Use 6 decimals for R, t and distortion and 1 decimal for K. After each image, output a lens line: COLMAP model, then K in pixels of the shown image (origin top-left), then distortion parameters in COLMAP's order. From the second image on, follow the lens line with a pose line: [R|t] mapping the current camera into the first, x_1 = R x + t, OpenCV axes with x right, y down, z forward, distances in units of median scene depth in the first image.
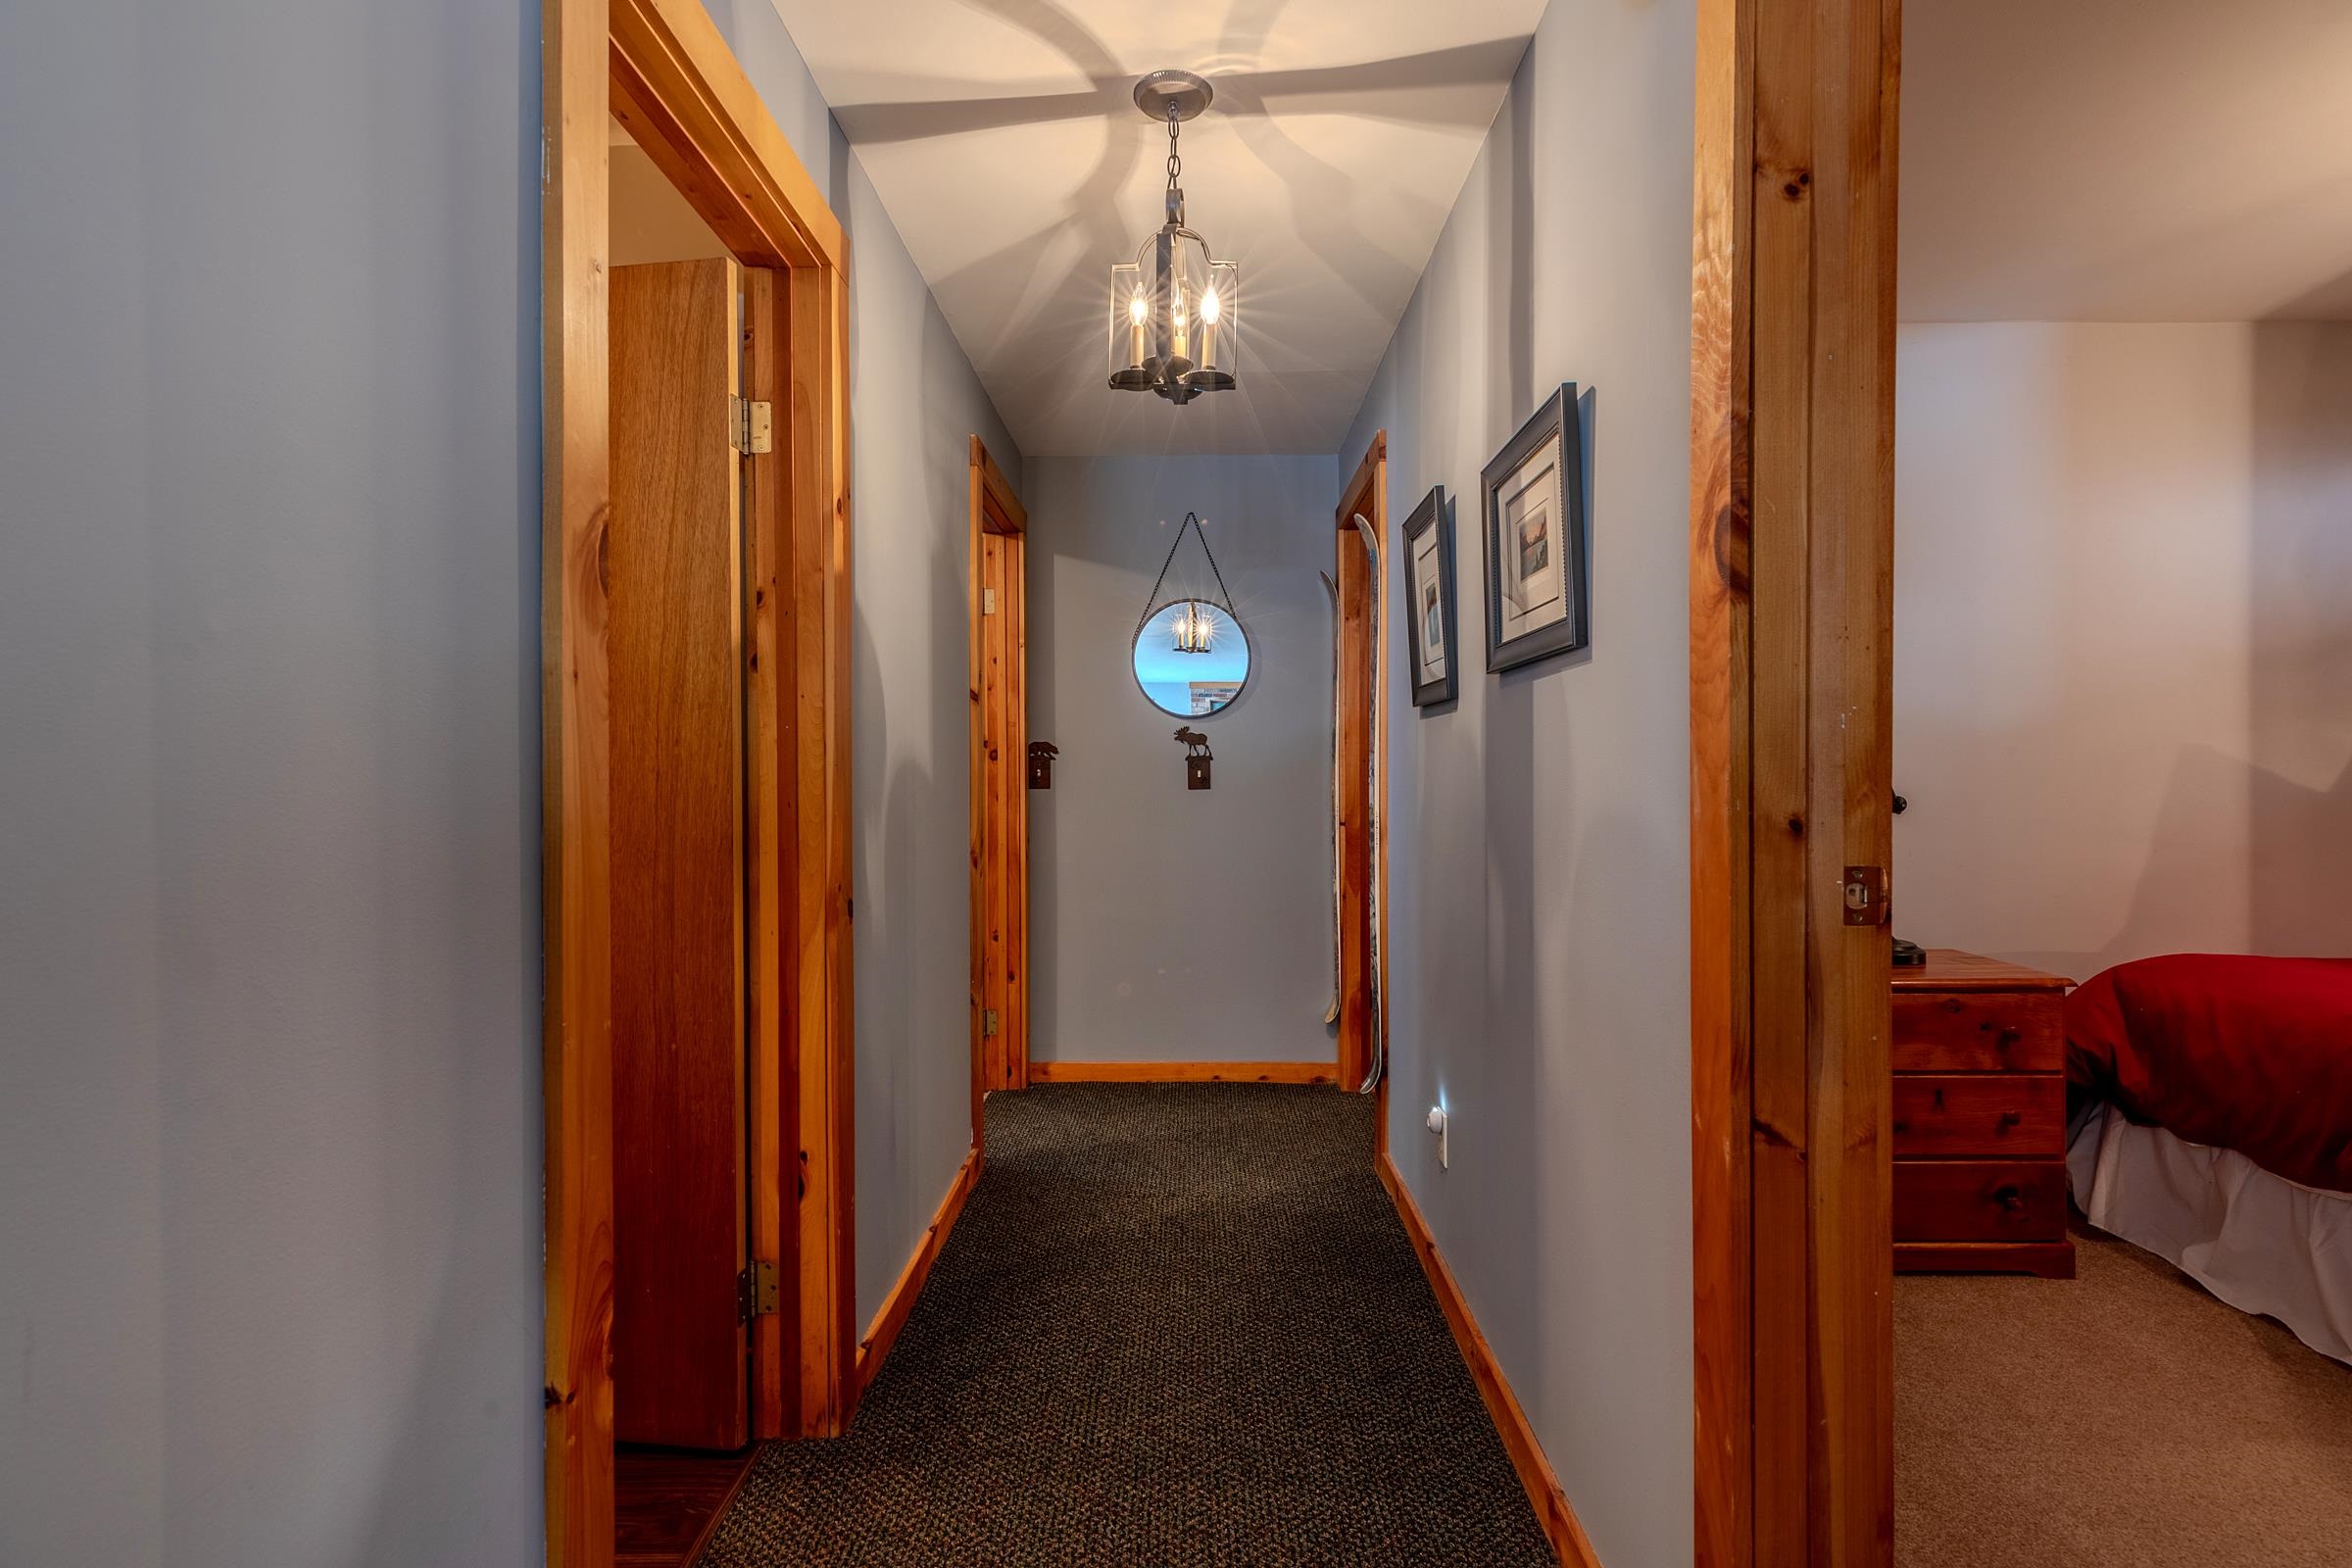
lens RADIAL K [[1075.1, 0, 1164.6], [0, 1075.1, 785.4], [0, 0, 1]] dist [0.003617, 0.000596]
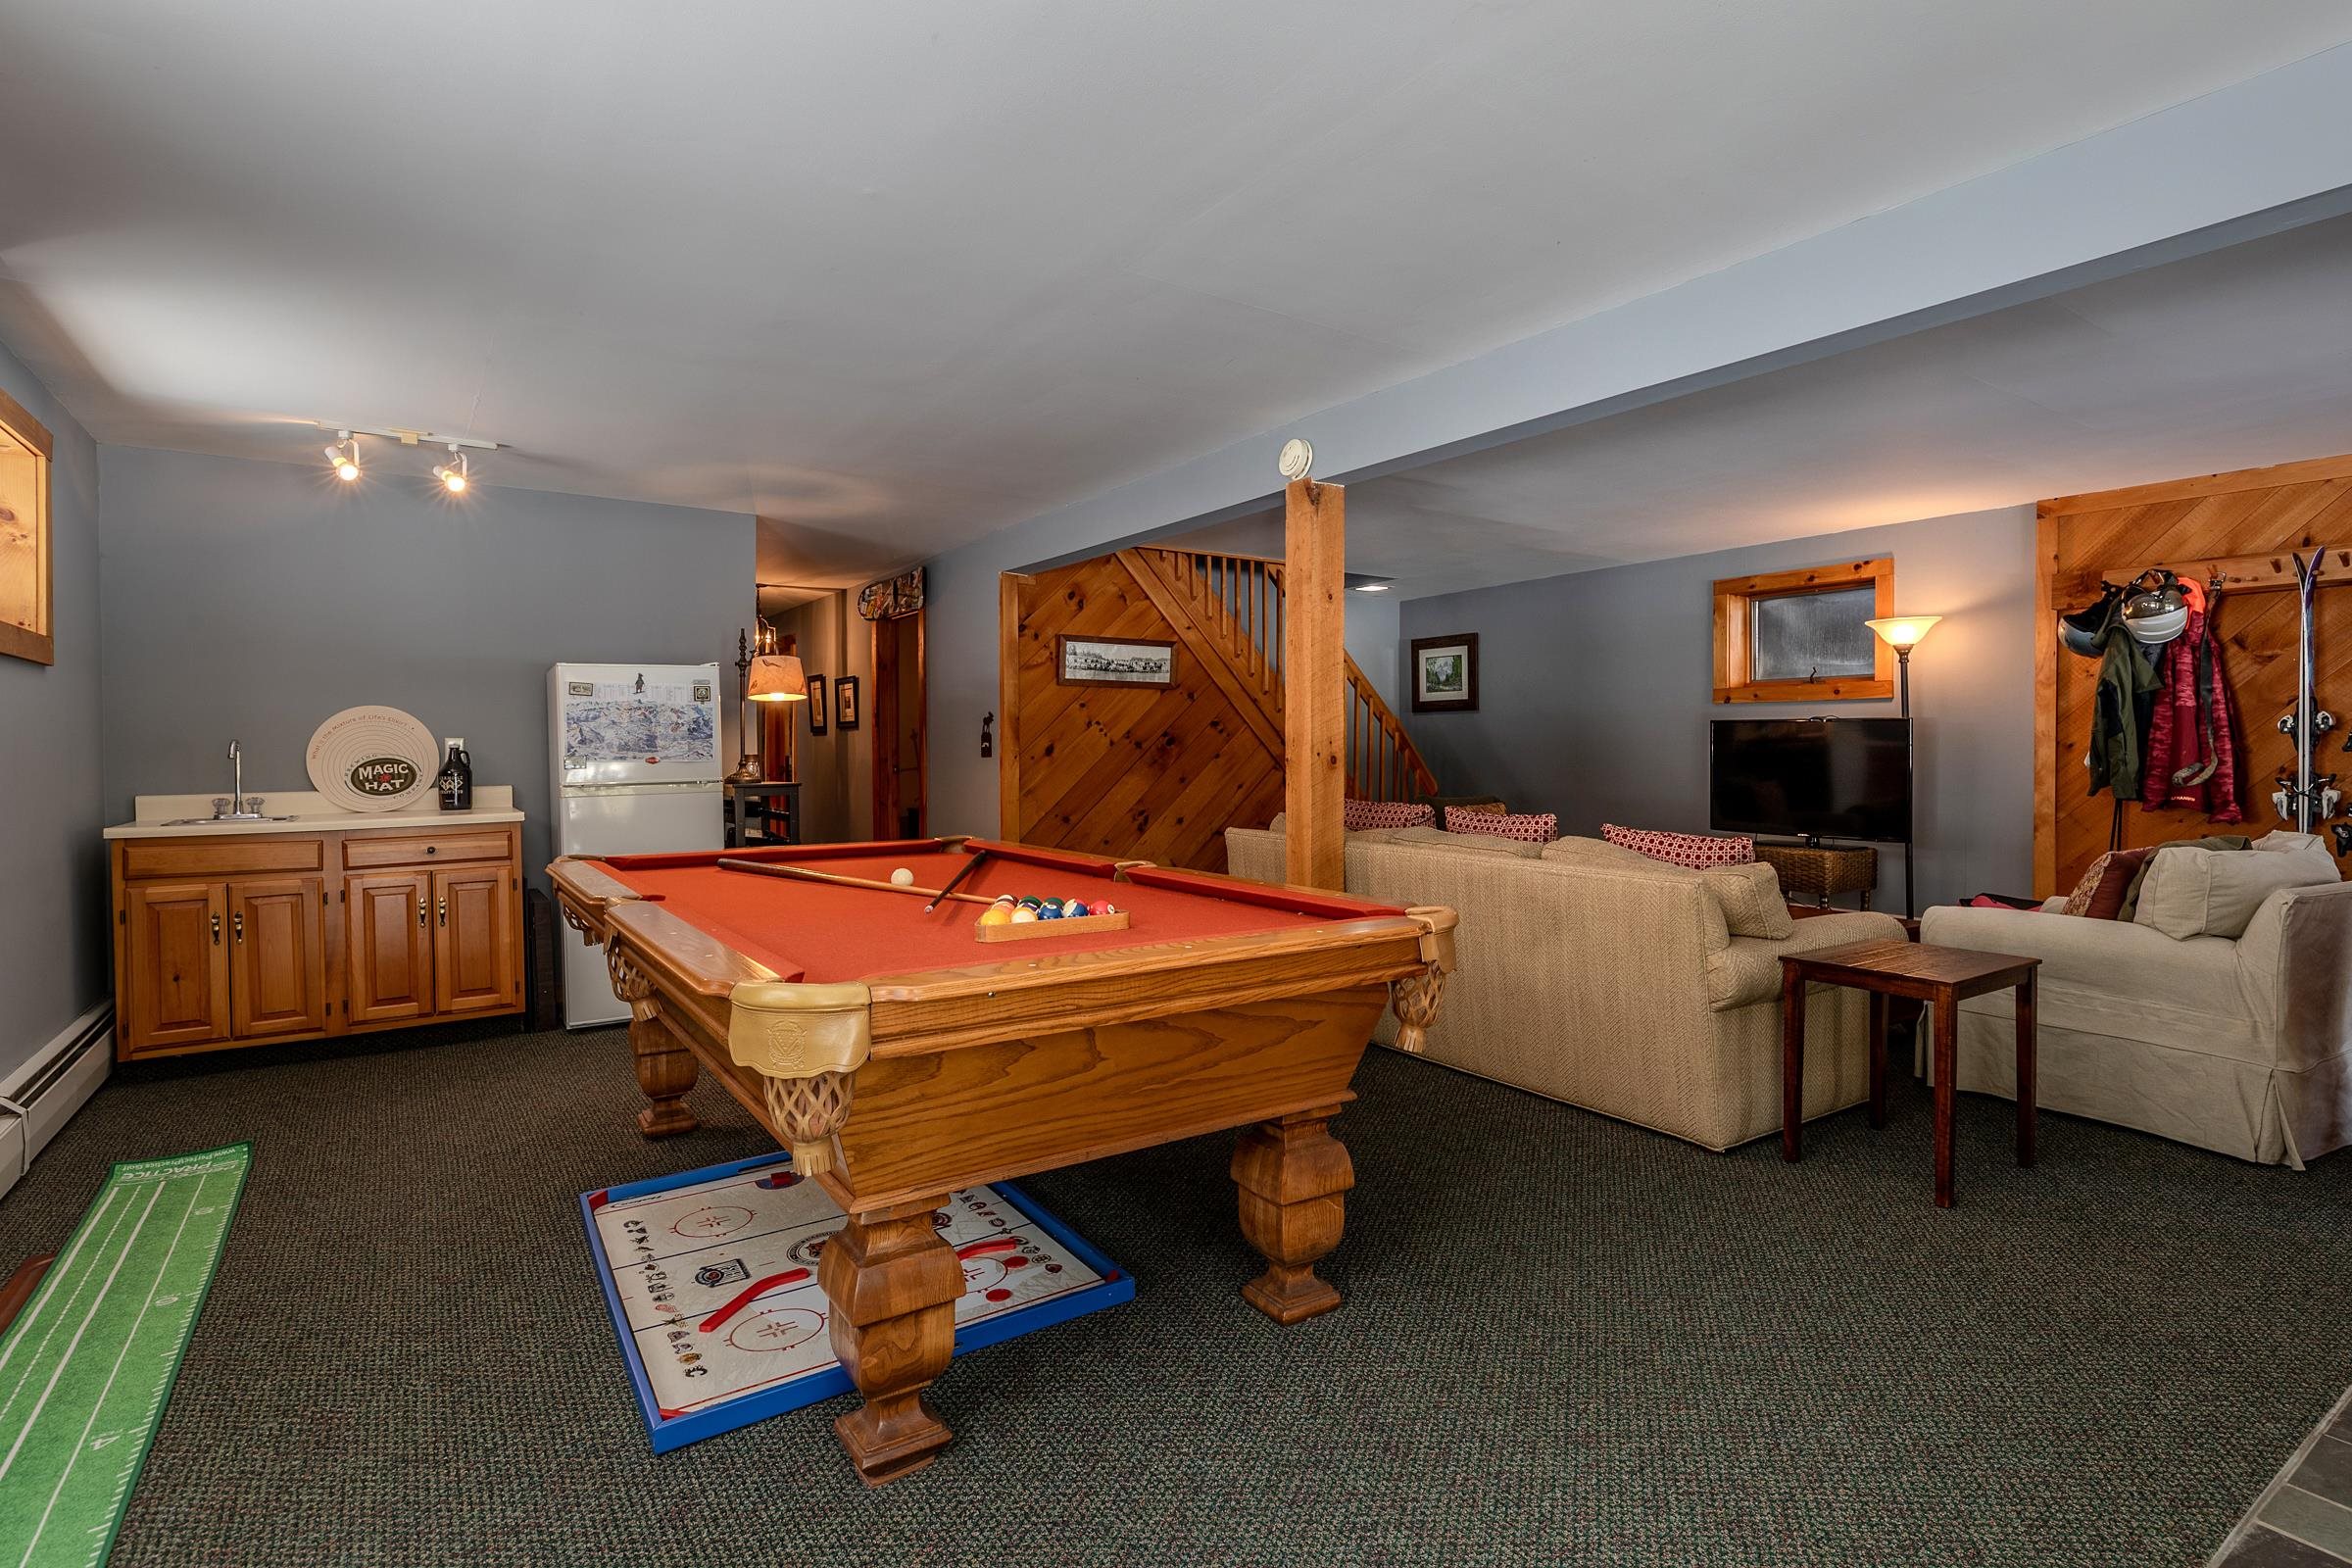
lens RADIAL K [[1149.1, 0, 1176.0], [0, 1149.1, 784.0], [0, 0, 1]] dist [0.000041, -0.000001]
pose [[0.815281, -0.017489, 0.578801, -1.361065], [0.003905, 0.999687, 0.024706, 0.008657], [-0.579052, -0.017882, 0.815095, -3.822954]]
